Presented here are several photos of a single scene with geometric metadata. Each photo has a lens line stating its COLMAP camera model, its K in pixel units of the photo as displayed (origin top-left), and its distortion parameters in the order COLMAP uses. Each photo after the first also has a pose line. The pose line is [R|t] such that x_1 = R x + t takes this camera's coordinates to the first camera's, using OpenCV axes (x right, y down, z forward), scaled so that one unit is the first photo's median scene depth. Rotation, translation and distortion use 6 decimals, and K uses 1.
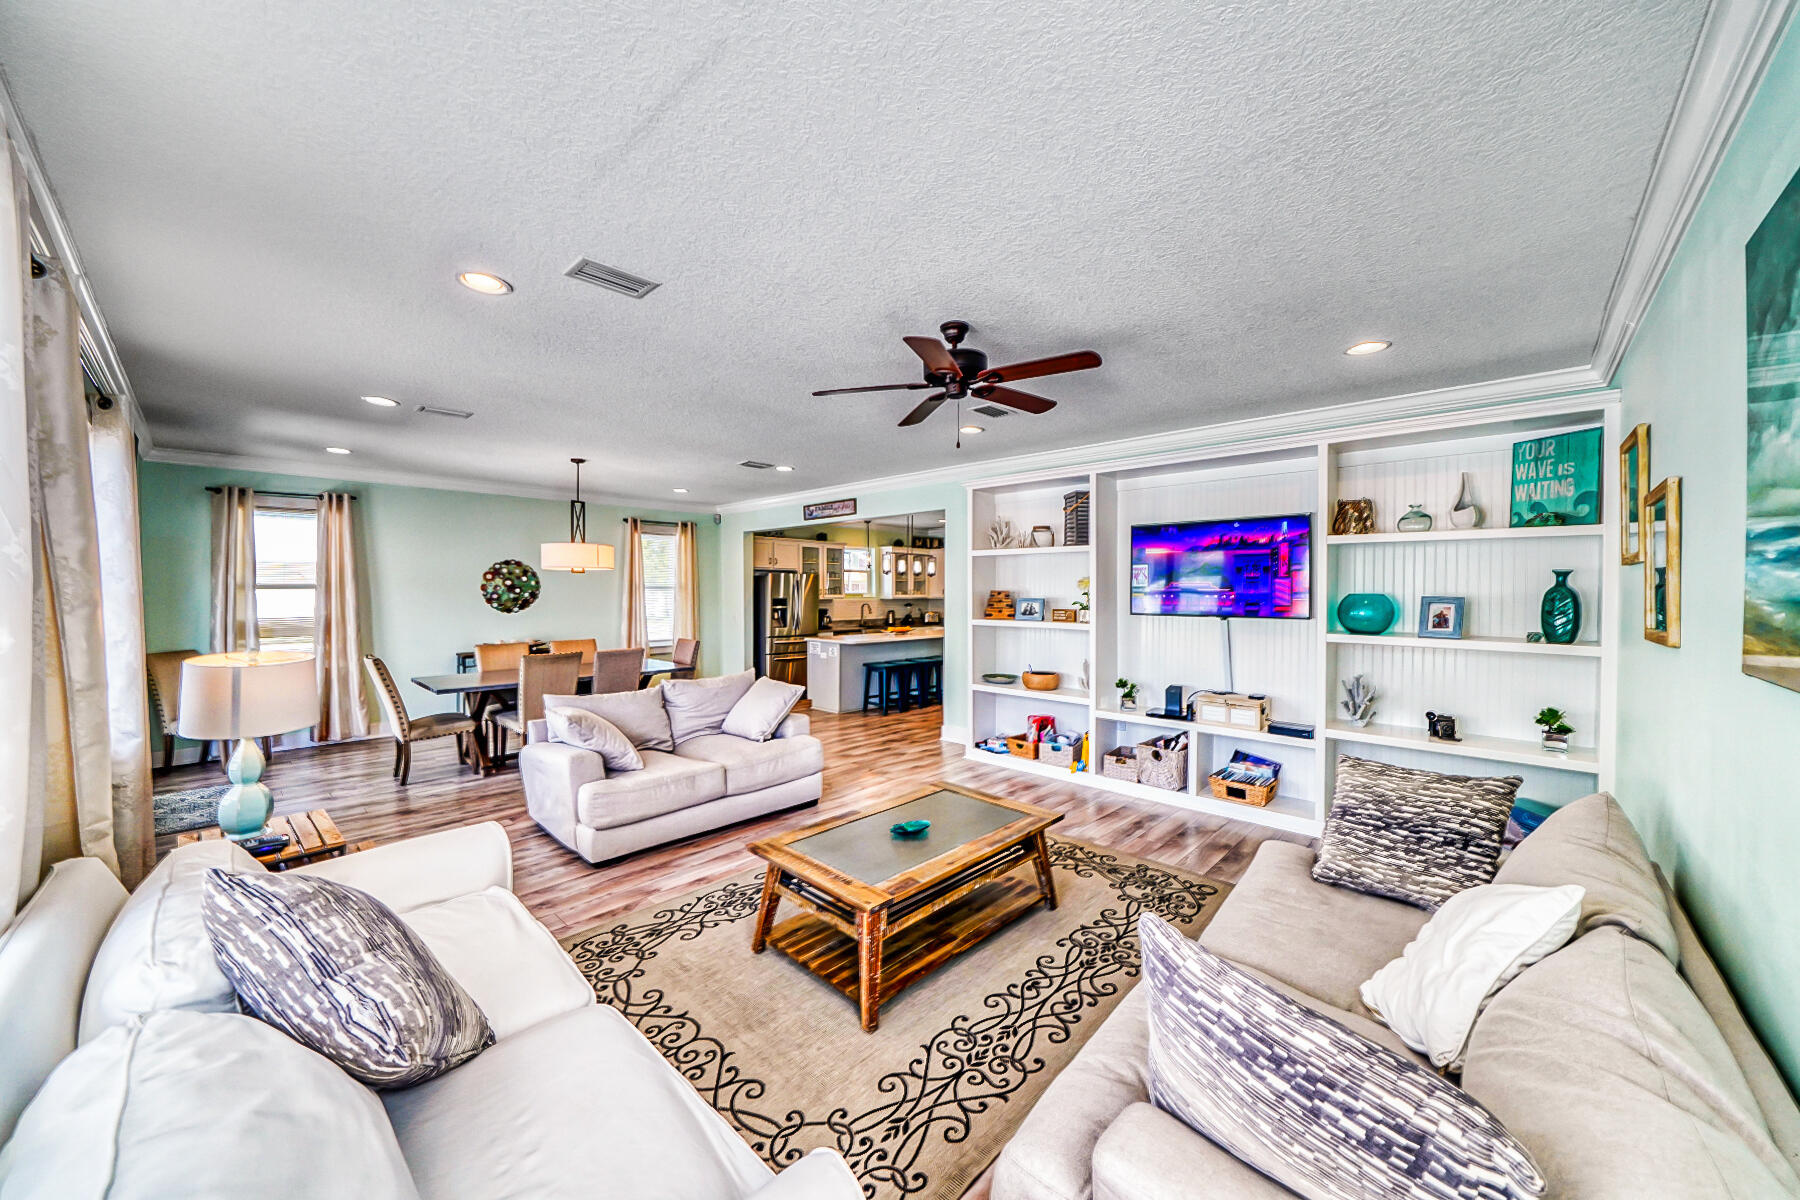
lens RADIAL K [[672.8, 0, 907.2], [0, 672.8, 594.9], [0, 0, 1]] dist [0.003615, -0.000132]
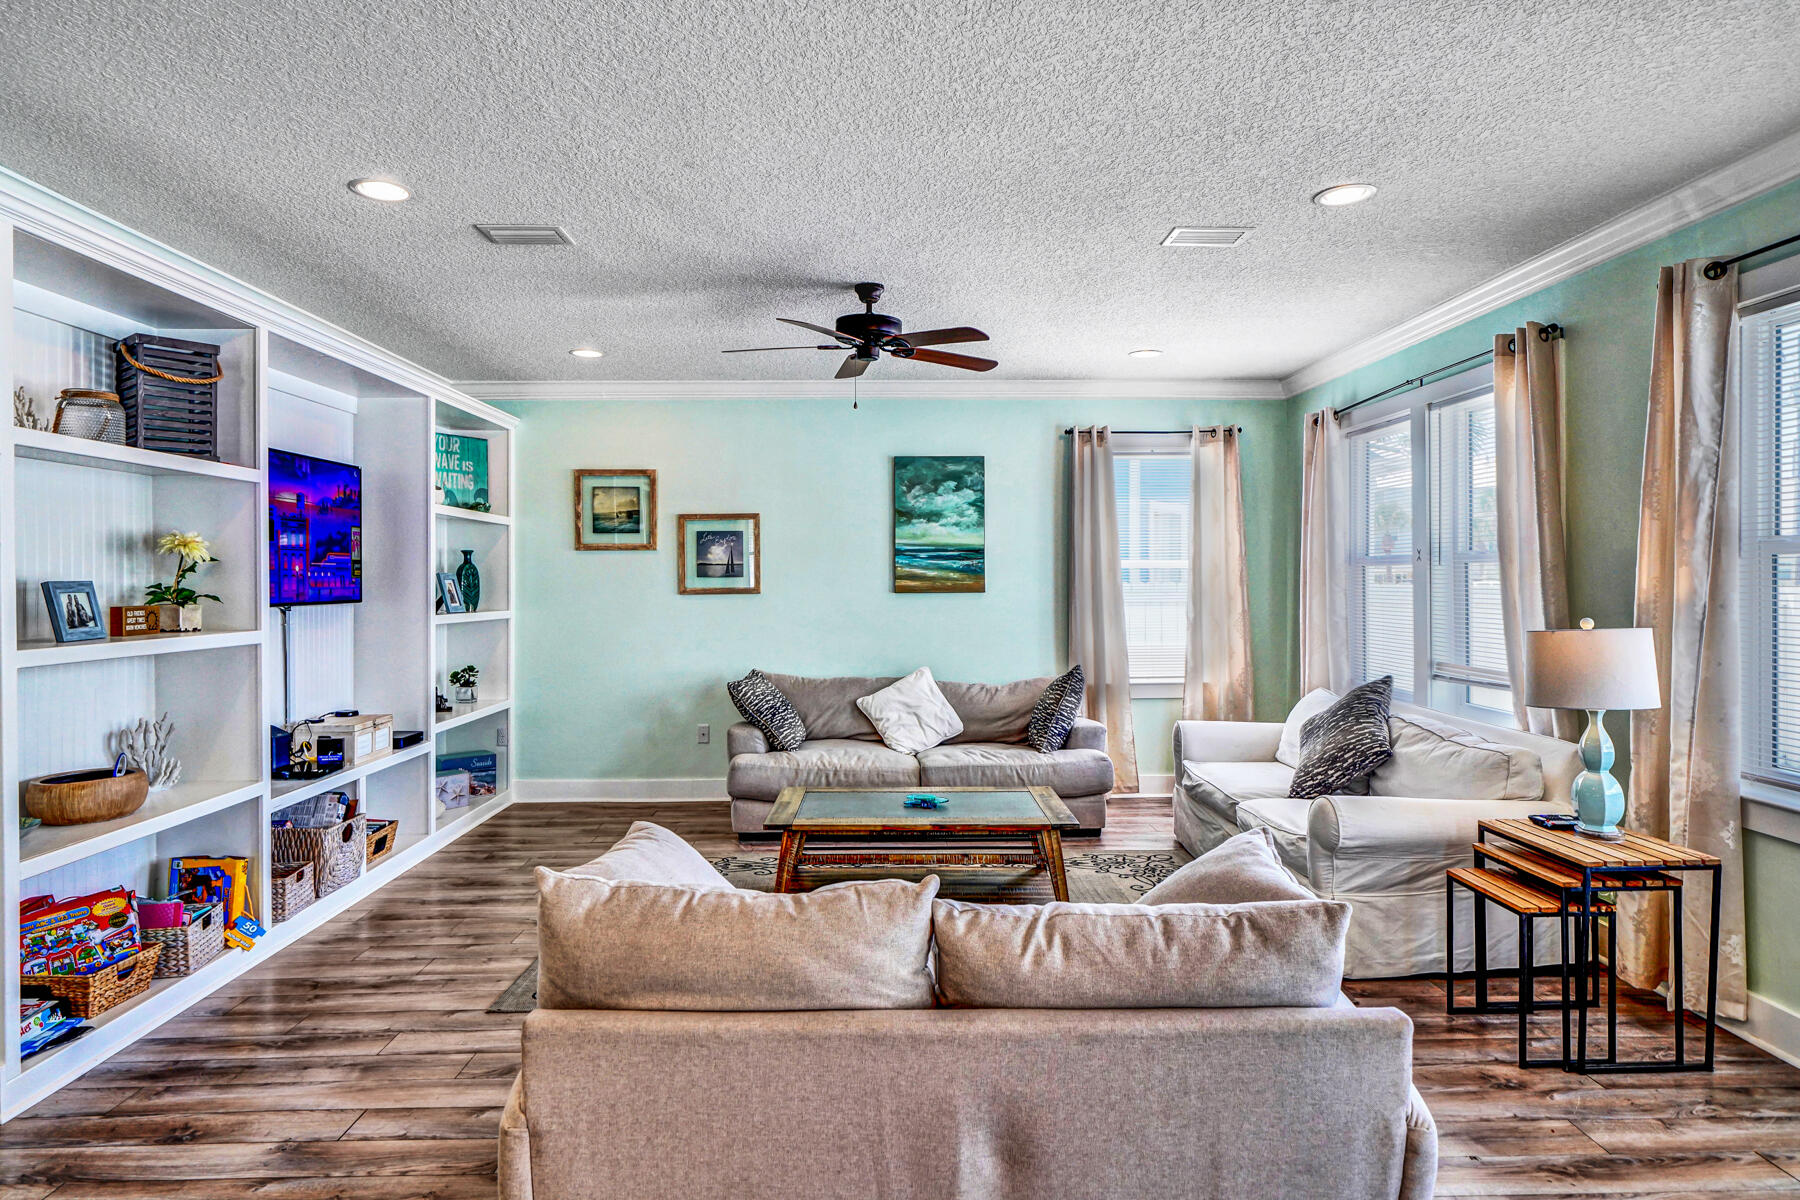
lens RADIAL K [[993.2, 0, 898.3], [0, 993.2, 593.8], [0, 0, 1]] dist [-0.005215, -0.000976]
pose [[-0.711826, -0.009645, 0.702290, -0.349738], [0.008573, 0.999712, 0.022420, 0.003609], [-0.702304, 0.021980, -0.711538, 0.734501]]
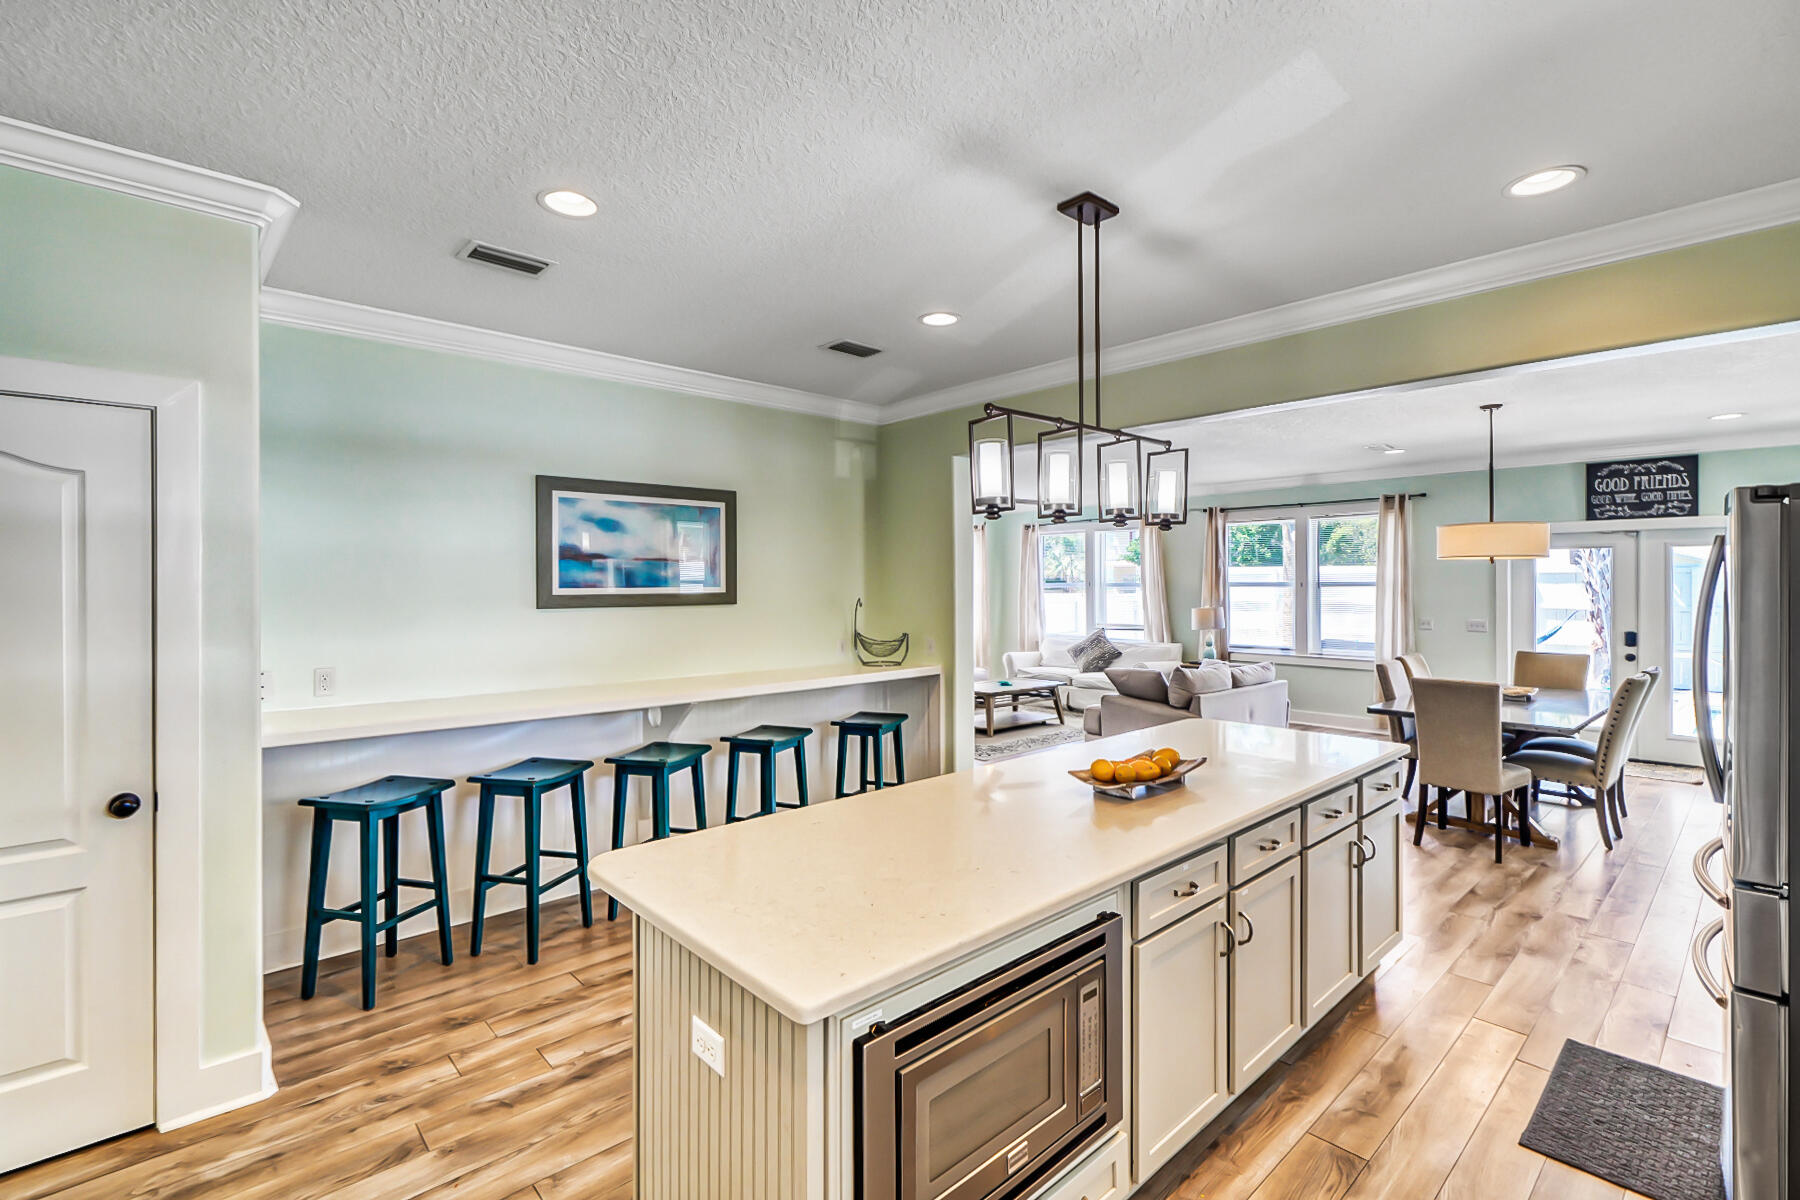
lens RADIAL K [[821.5, 0, 886.0], [0, 821.5, 586.4], [0, 0, 1]] dist [0.000406, 0.001143]
pose [[-0.996353, -0.002337, 0.085294, 0.060599], [-0.001374, 0.999935, 0.011347, -0.013332], [-0.085315, 0.011189, -0.996291, 1.431759]]
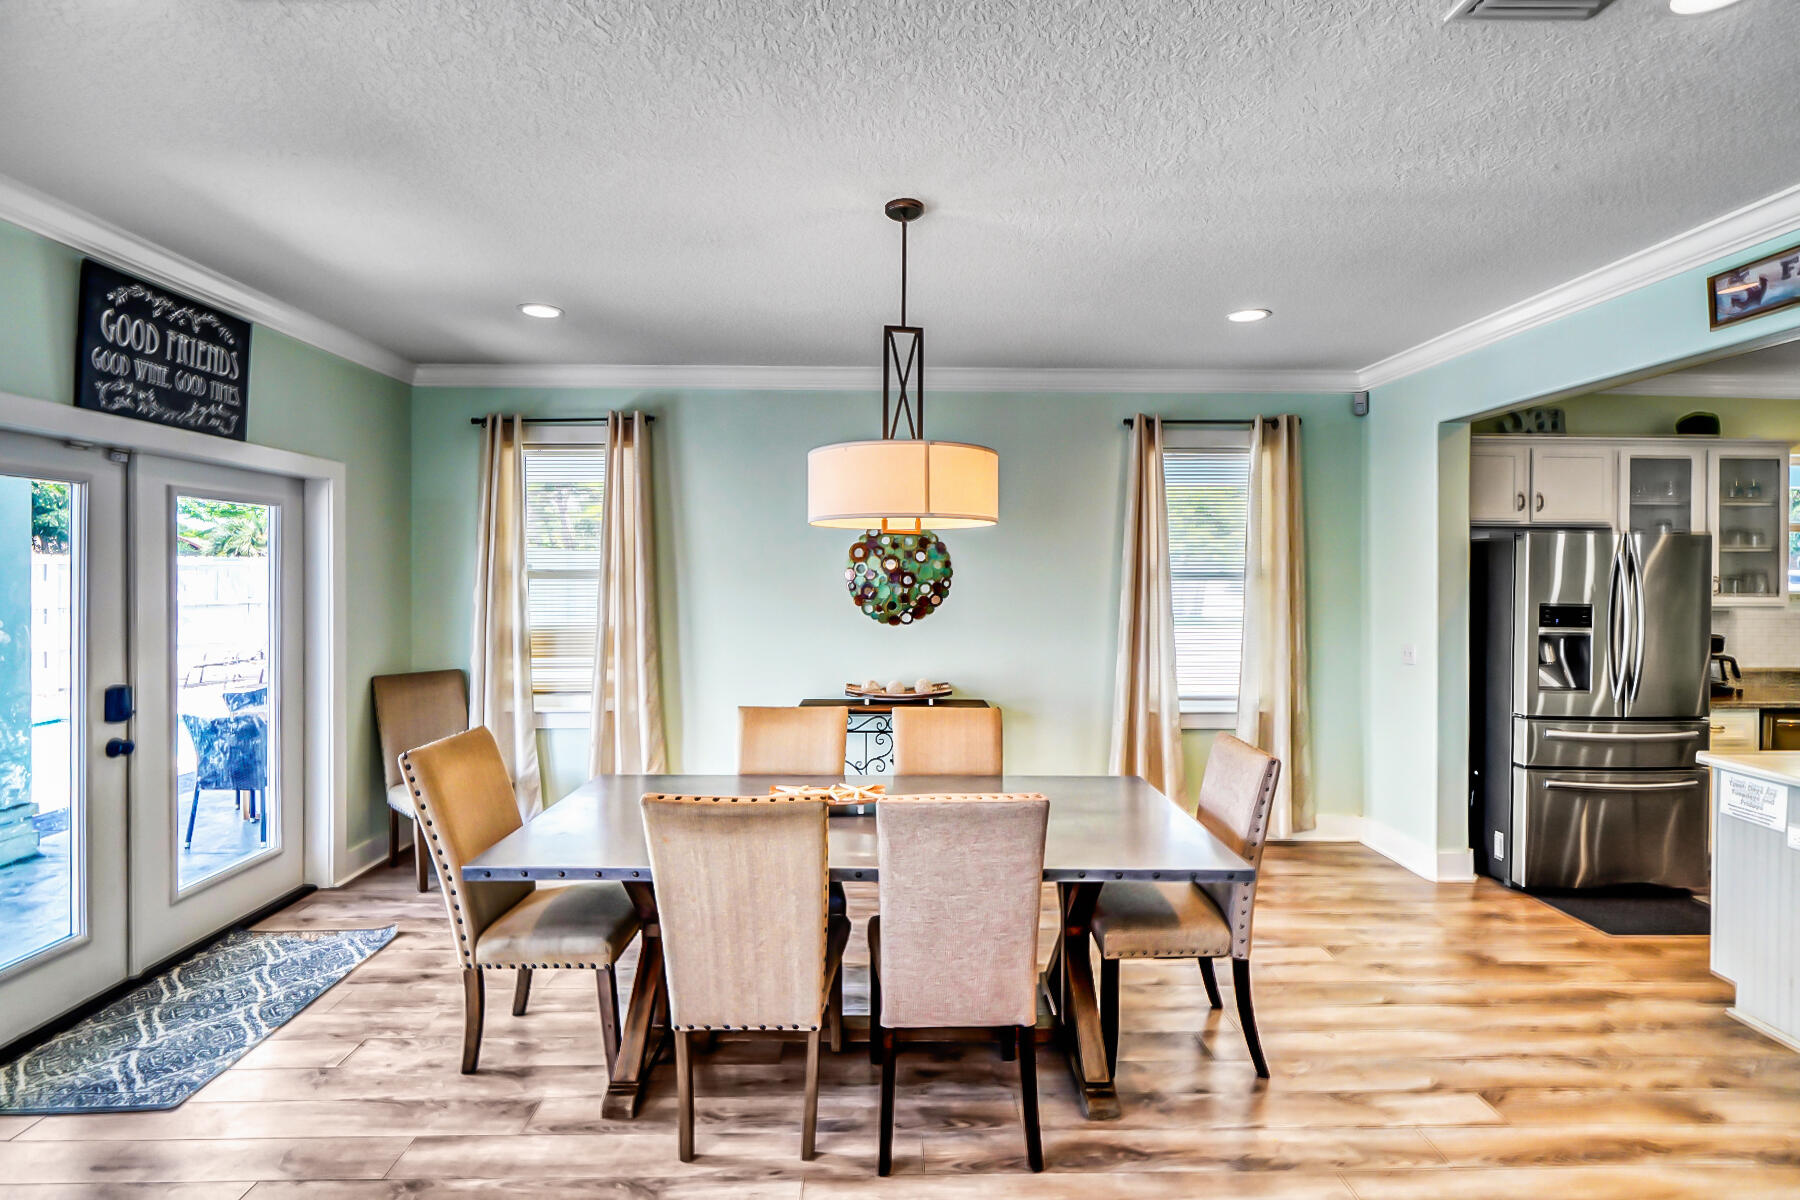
lens RADIAL K [[821.5, 0, 875.7], [0, 821.5, 576.0], [0, 0, 1]] dist [0.000406, 0.001143]
pose [[0.689176, 0.002858, -0.724589, -0.142180], [-0.005885, 0.999981, -0.001653, -0.007994], [0.724571, 0.005404, 0.689179, 0.514583]]
